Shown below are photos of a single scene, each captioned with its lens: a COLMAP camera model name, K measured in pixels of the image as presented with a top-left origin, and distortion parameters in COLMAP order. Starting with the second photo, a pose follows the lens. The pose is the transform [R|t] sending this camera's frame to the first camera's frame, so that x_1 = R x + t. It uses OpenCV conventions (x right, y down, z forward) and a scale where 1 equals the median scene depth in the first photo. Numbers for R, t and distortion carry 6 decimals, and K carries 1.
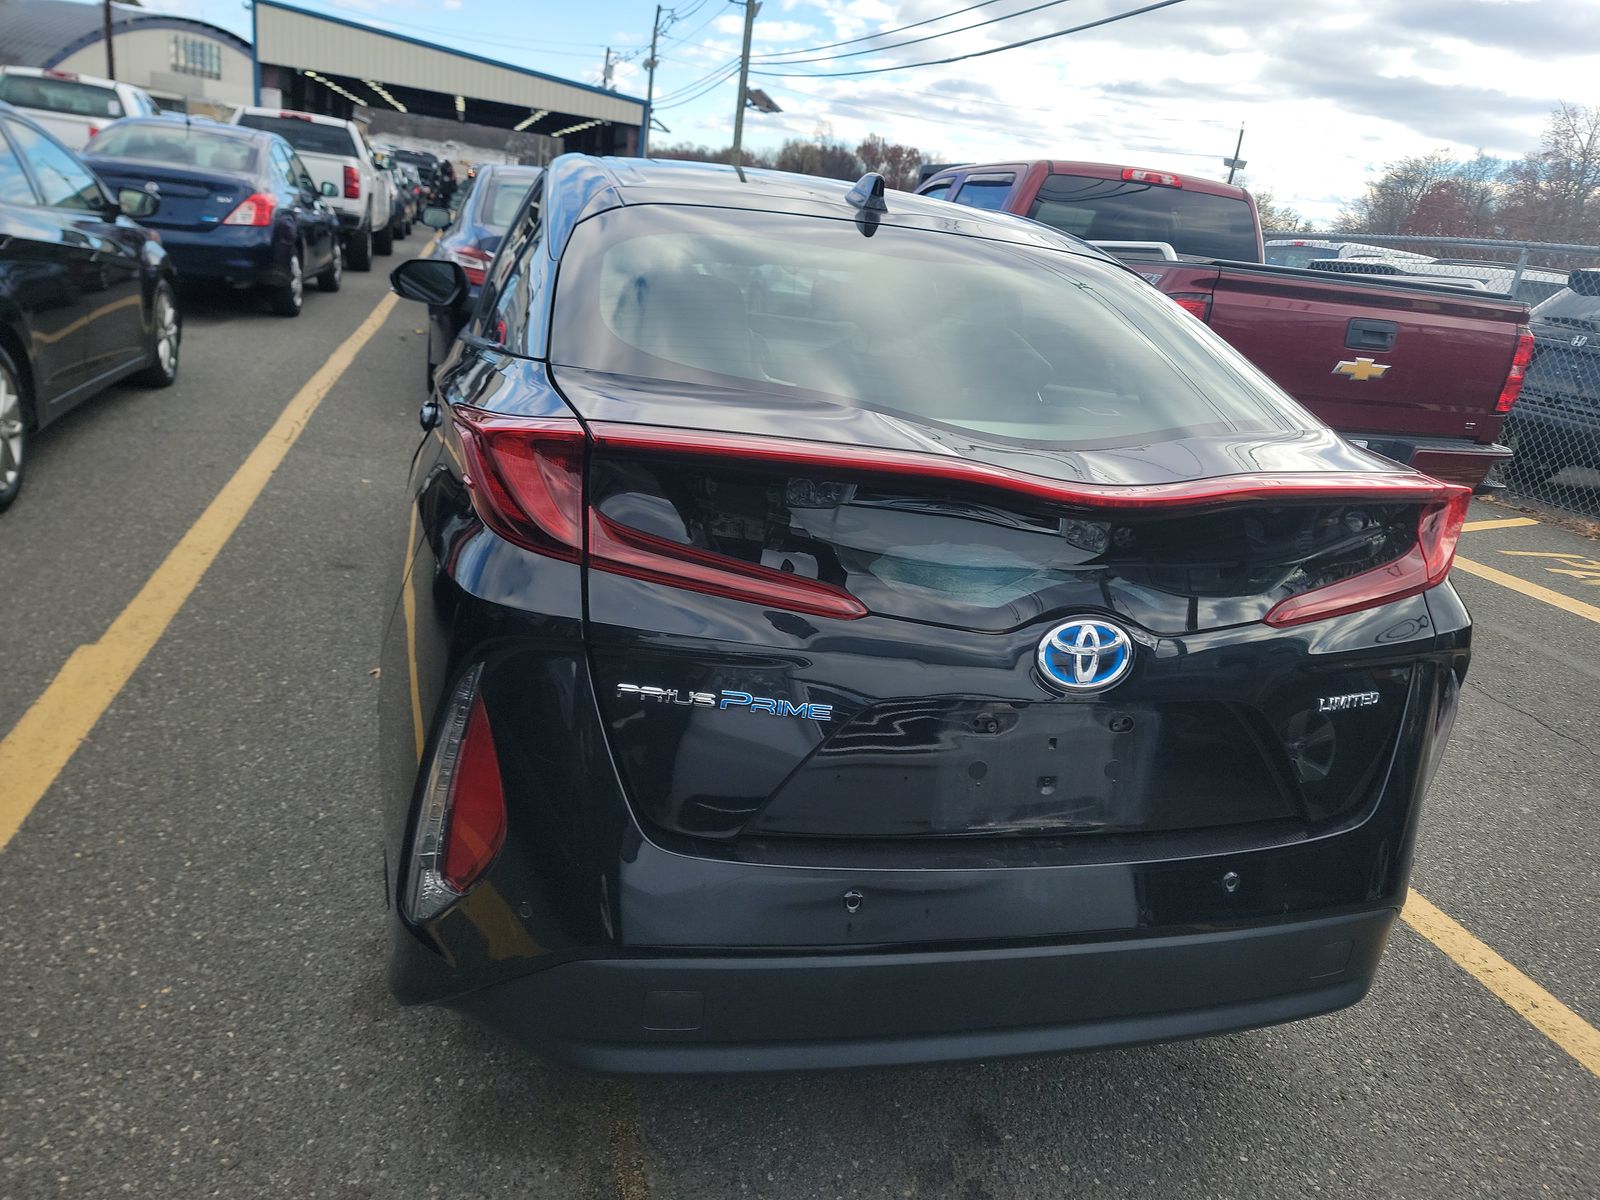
lens RADIAL K [[1126.9, 0, 804.8], [0, 1126.9, 597.0], [0, 0, 1]] dist [0.074226, -0.068308]
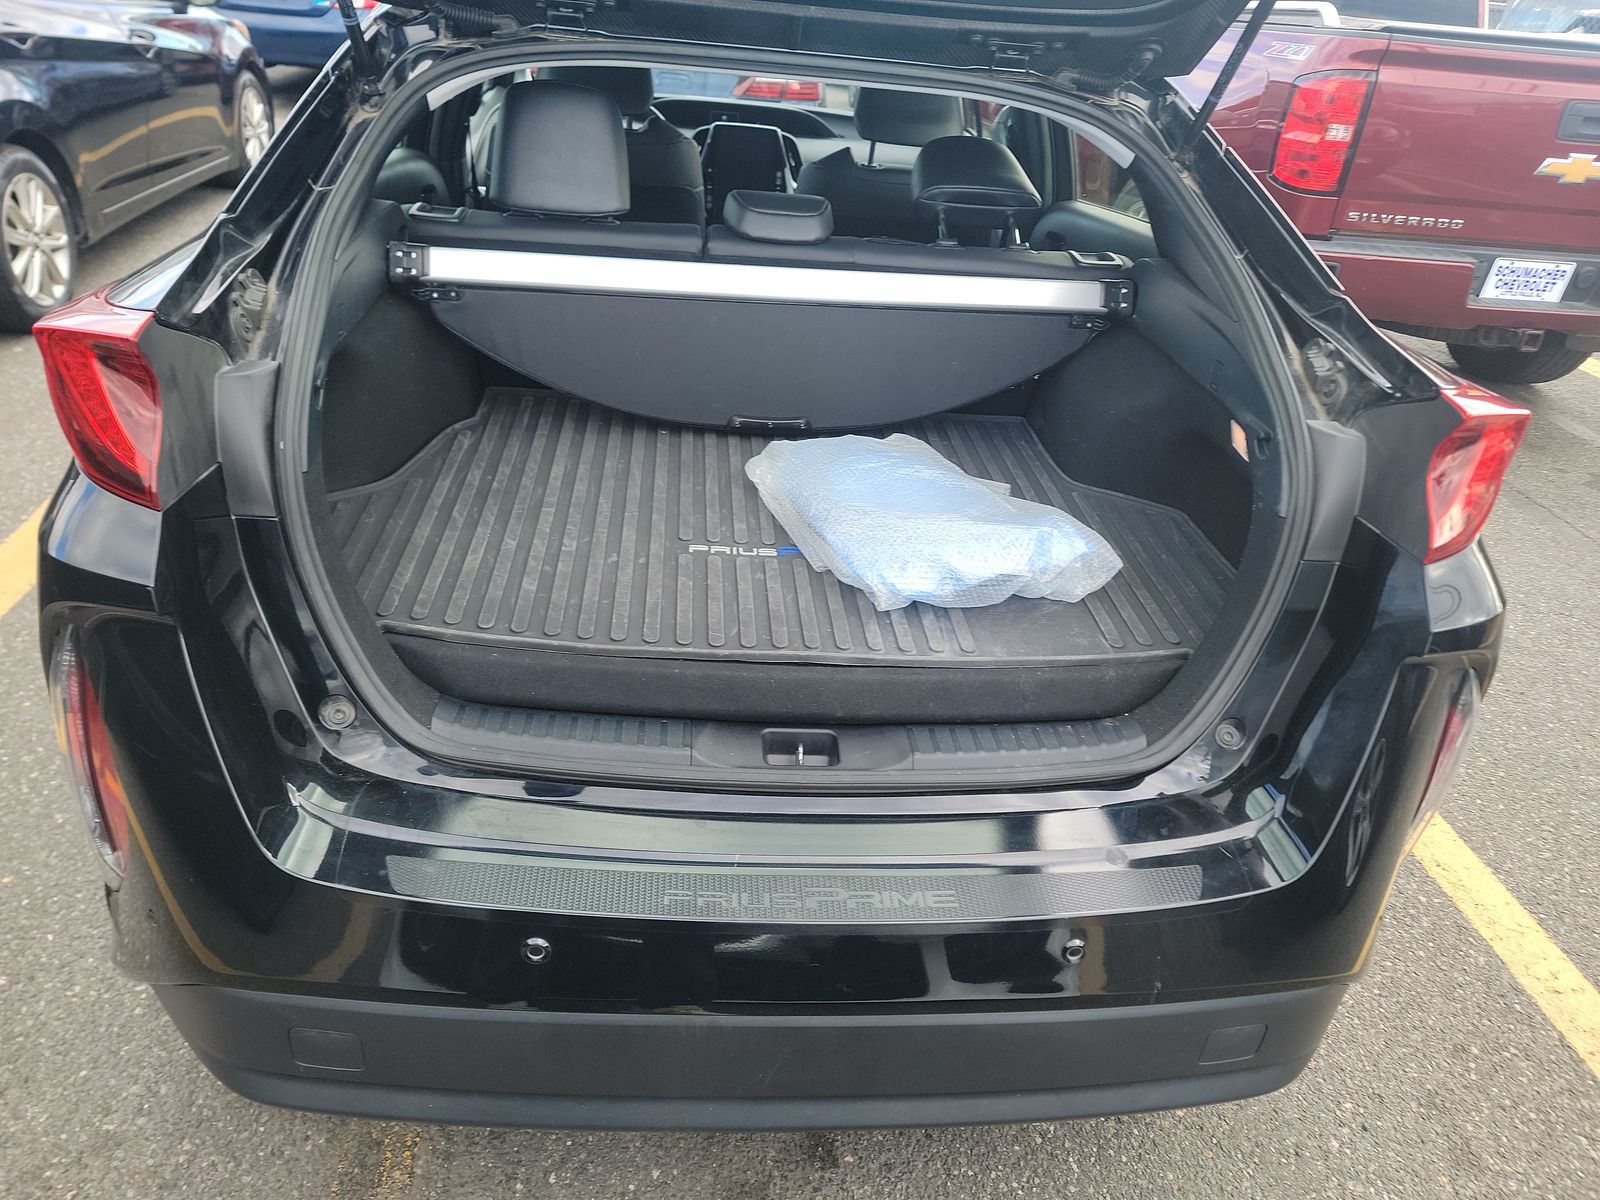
lens RADIAL K [[1117.2, 0, 799.8], [0, 1117.2, 565.7], [0, 0, 1]] dist [0.067367, -0.063238]
pose [[0.982367, 0.057323, -0.177960, 0.237604], [-0.028220, 0.986395, 0.161950, -0.085552], [0.184823, -0.154073, 0.970620, 0.220184]]
